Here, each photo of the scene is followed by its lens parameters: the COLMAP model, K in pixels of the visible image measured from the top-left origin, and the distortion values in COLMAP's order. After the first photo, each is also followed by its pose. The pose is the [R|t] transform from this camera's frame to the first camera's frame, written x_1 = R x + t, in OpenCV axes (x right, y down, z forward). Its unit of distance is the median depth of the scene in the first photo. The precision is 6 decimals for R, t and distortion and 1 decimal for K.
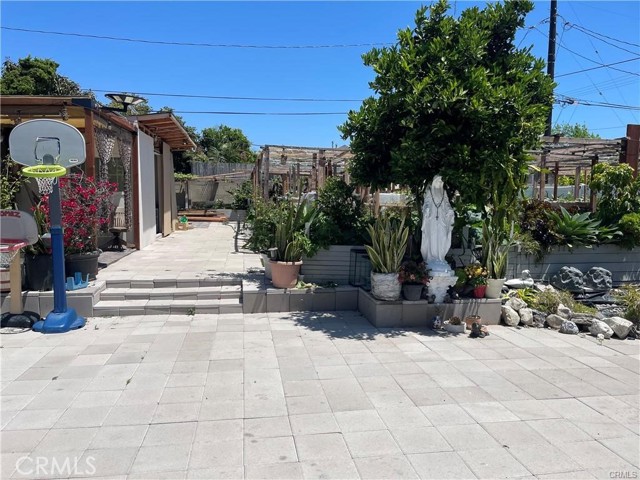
lens RADIAL K [[481.2, 0, 319.4], [0, 481.2, 240.9], [0, 0, 1]] dist [0.042260, -0.001257]
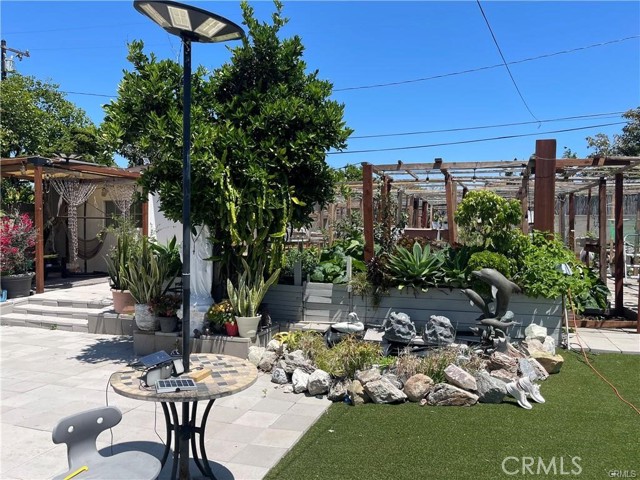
lens RADIAL K [[481.2, 0, 320.0], [0, 481.2, 238.1], [0, 0, 1]] dist [0.042260, -0.001257]
pose [[0.892370, 0.000143, -0.451304, 0.872499], [-0.035218, 0.996973, -0.069320, -0.015721], [0.449928, 0.077753, 0.889674, 0.188286]]
